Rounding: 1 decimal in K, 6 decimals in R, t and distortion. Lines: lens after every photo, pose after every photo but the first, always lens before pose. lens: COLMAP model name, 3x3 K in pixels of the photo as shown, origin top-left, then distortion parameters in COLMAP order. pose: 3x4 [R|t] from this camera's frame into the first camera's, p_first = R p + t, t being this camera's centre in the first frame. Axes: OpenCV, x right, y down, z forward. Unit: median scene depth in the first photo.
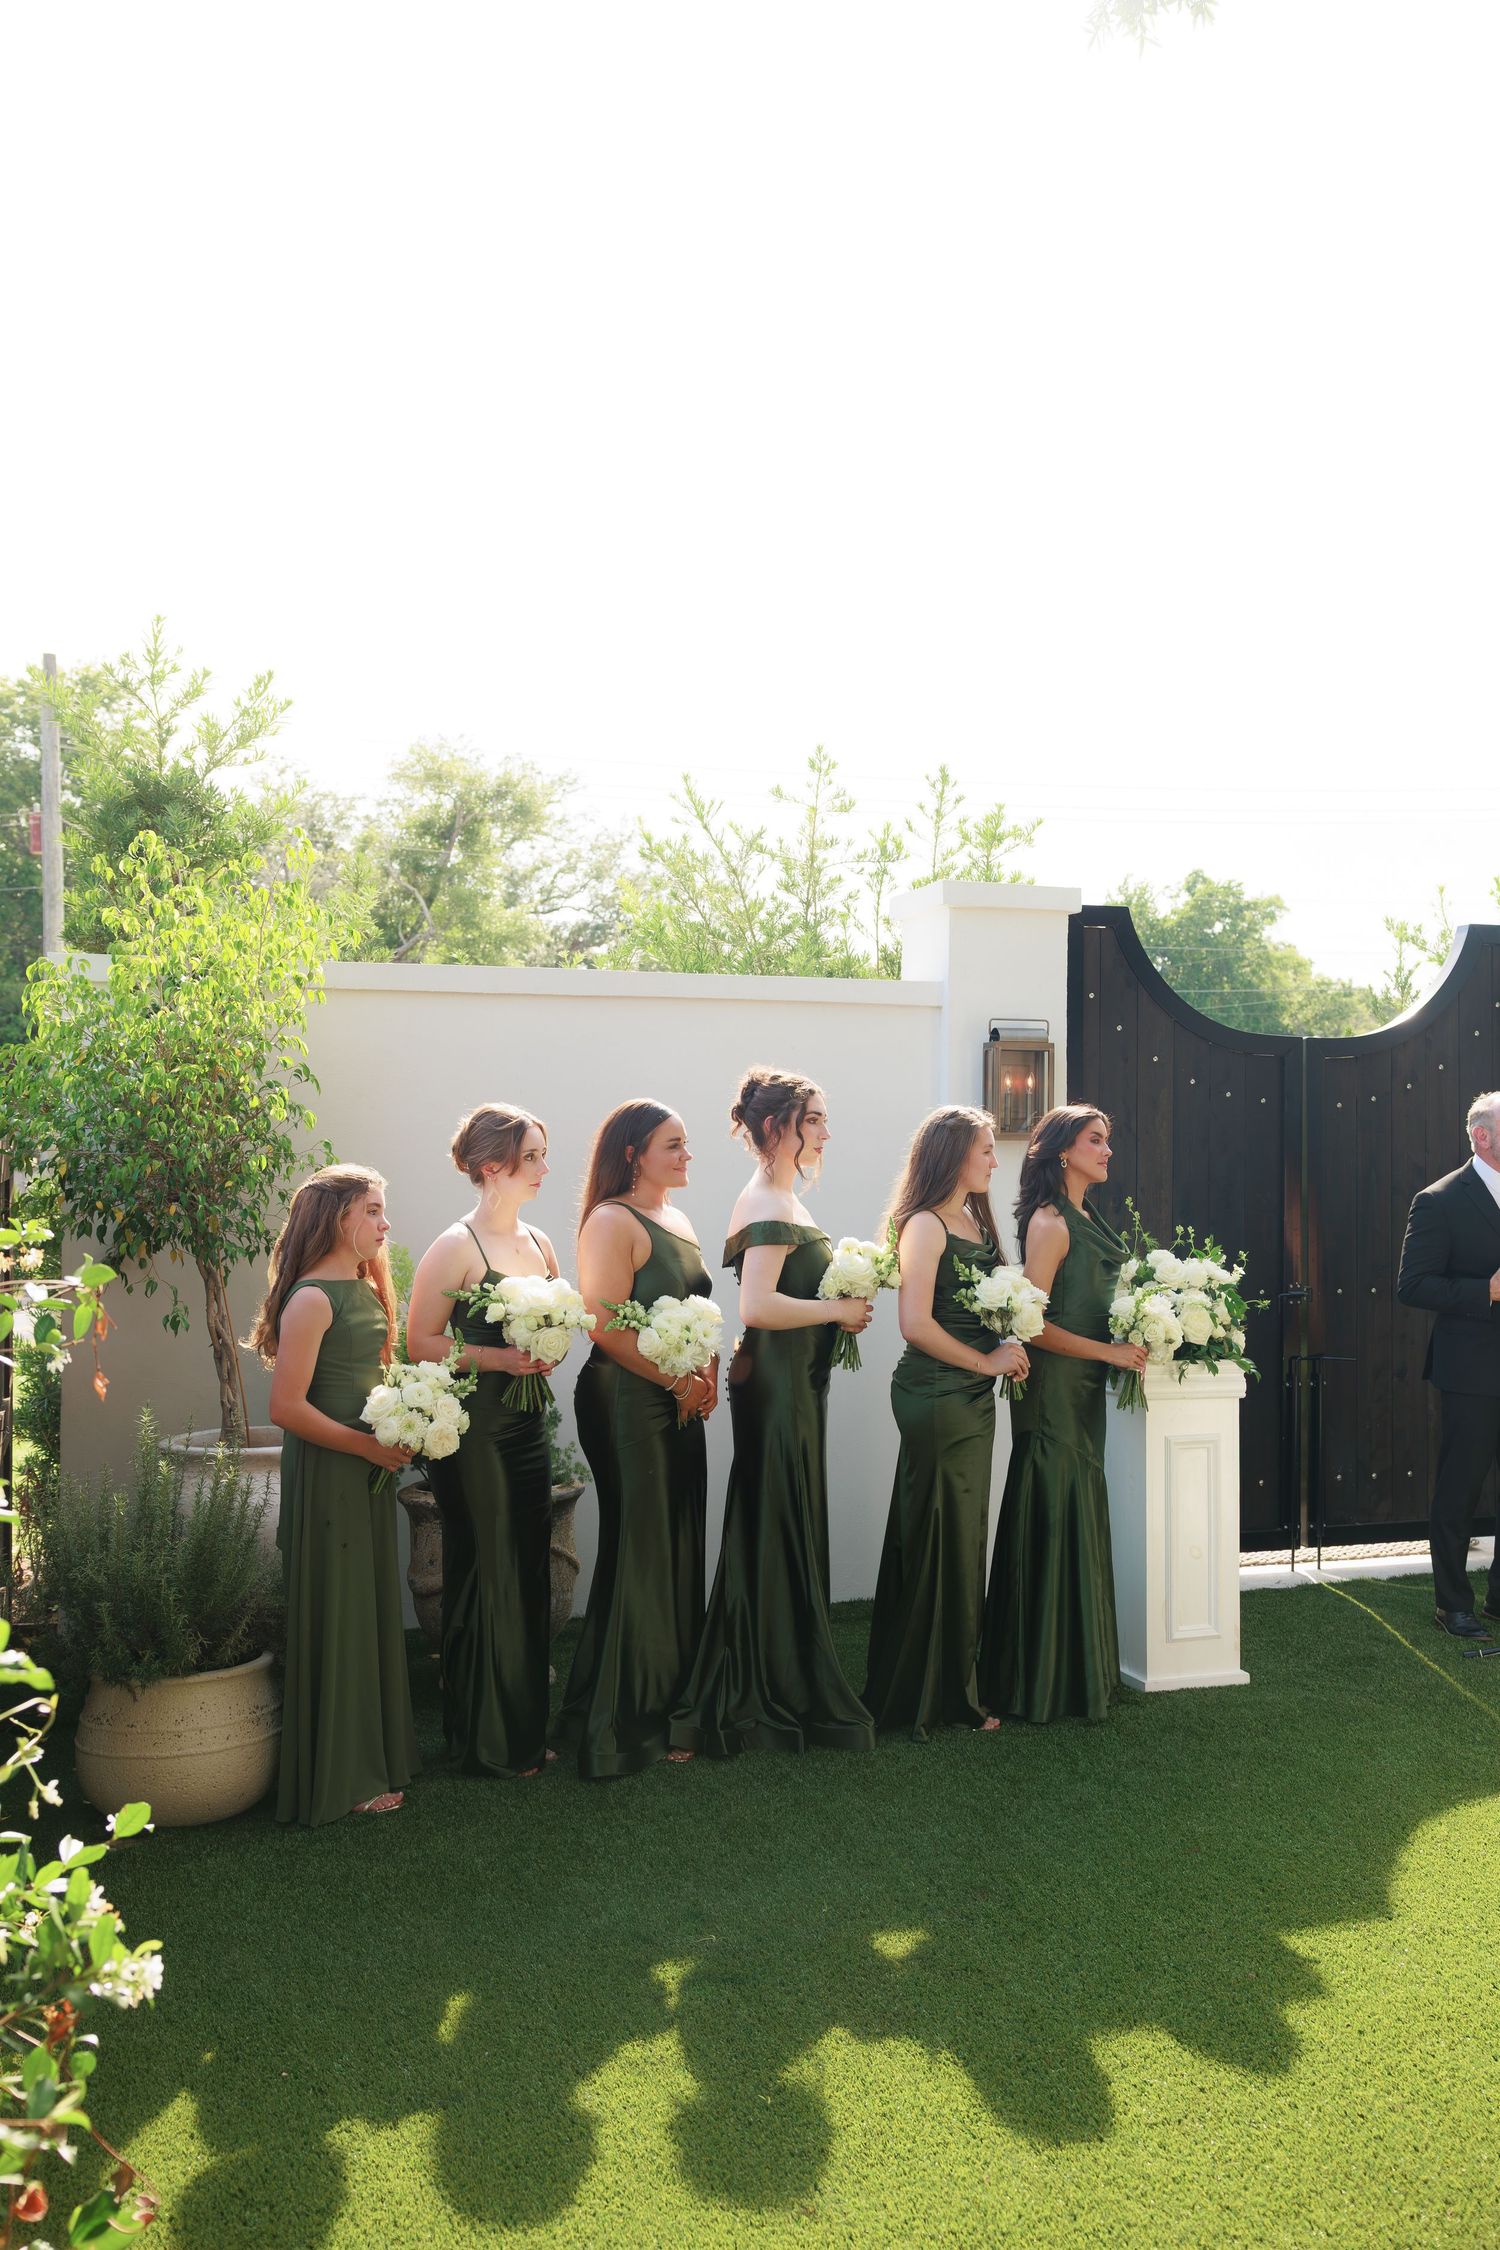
lens RADIAL K [[1905.3, 0, 748.1], [0, 1905.3, 1049.1], [0, 0, 1]] dist [-0.004604, -0.000351]
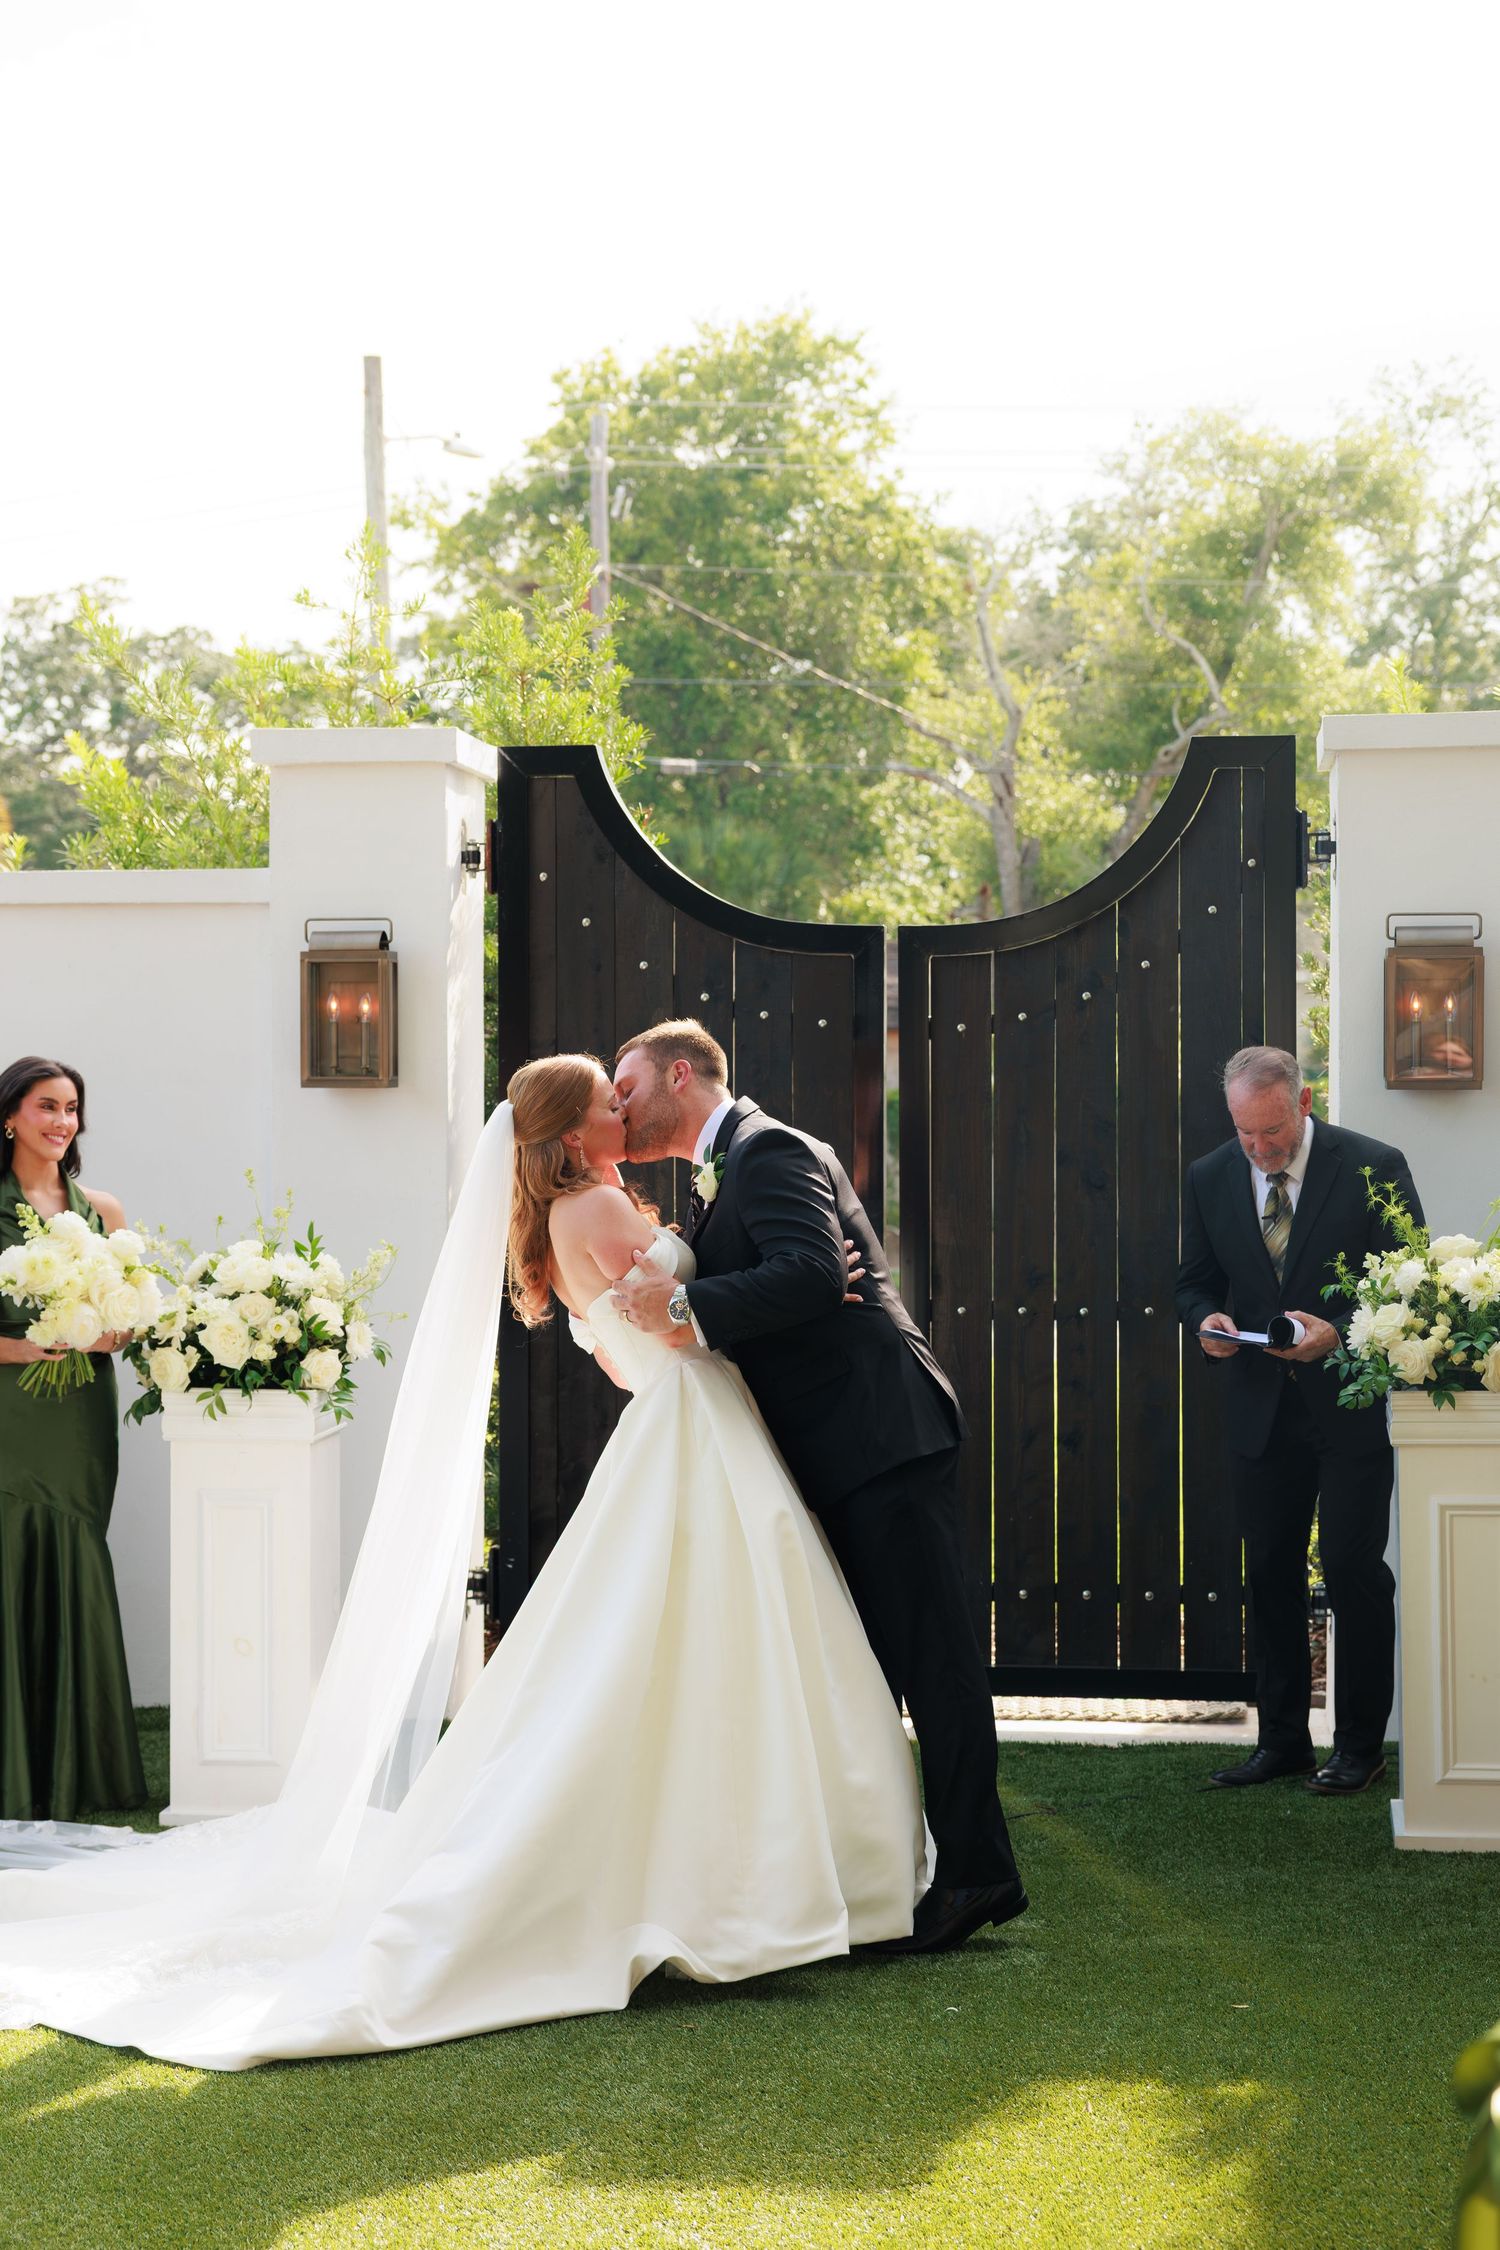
lens RADIAL K [[3182.8, 0, 737.9], [0, 3182.8, 1145.8], [0, 0, 1]] dist [0.027299, -0.036193]
pose [[0.914011, 0.005488, -0.405653, 0.104797], [0.026404, 0.996984, 0.072981, -0.001919], [0.404830, -0.077416, 0.911109, -0.005488]]
